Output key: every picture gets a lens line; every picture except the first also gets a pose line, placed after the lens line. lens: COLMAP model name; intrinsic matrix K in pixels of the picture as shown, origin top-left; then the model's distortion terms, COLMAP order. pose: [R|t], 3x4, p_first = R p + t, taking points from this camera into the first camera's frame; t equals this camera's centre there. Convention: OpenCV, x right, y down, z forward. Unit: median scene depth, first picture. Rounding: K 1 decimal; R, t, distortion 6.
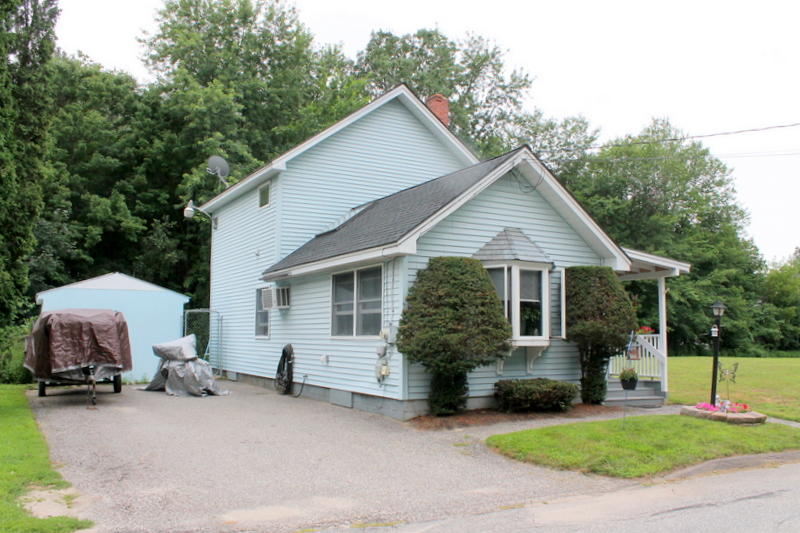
lens RADIAL K [[671.6, 0, 416.8], [0, 671.6, 287.0], [0, 0, 1]] dist [-0.161730, 0.128835]
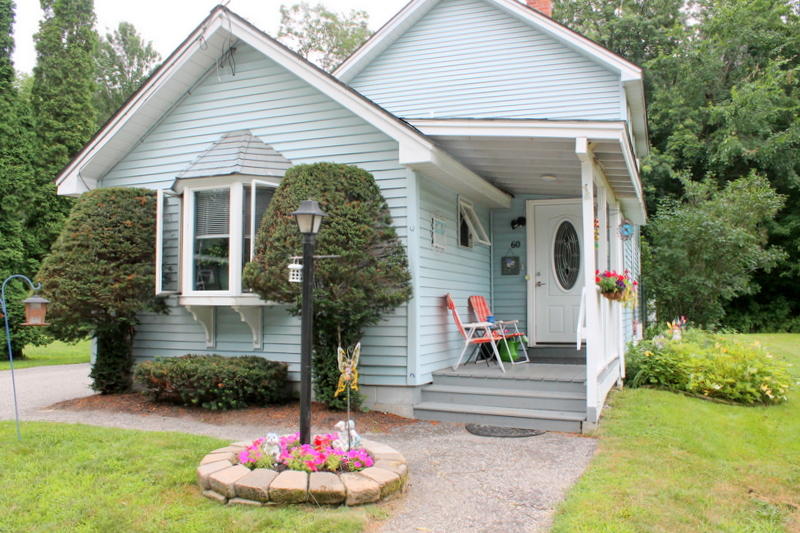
lens RADIAL K [[671.6, 0, 416.8], [0, 671.6, 287.0], [0, 0, 1]] dist [-0.161730, 0.128835]
pose [[0.640303, -0.027825, -0.767618, 0.745699], [0.060106, 0.998094, 0.013958, 0.068093], [0.765767, -0.055076, 0.640756, 0.687038]]
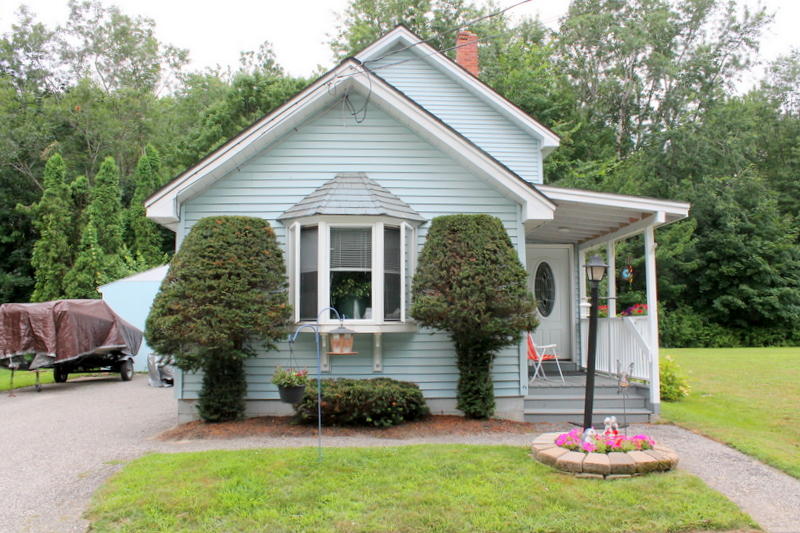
lens RADIAL K [[671.6, 0, 416.8], [0, 671.6, 287.0], [0, 0, 1]] dist [-0.161730, 0.128835]
pose [[0.900400, -0.034373, -0.433703, 0.510377], [0.040631, 0.999161, 0.005164, 0.035673], [0.433162, -0.022271, 0.901041, 0.357121]]
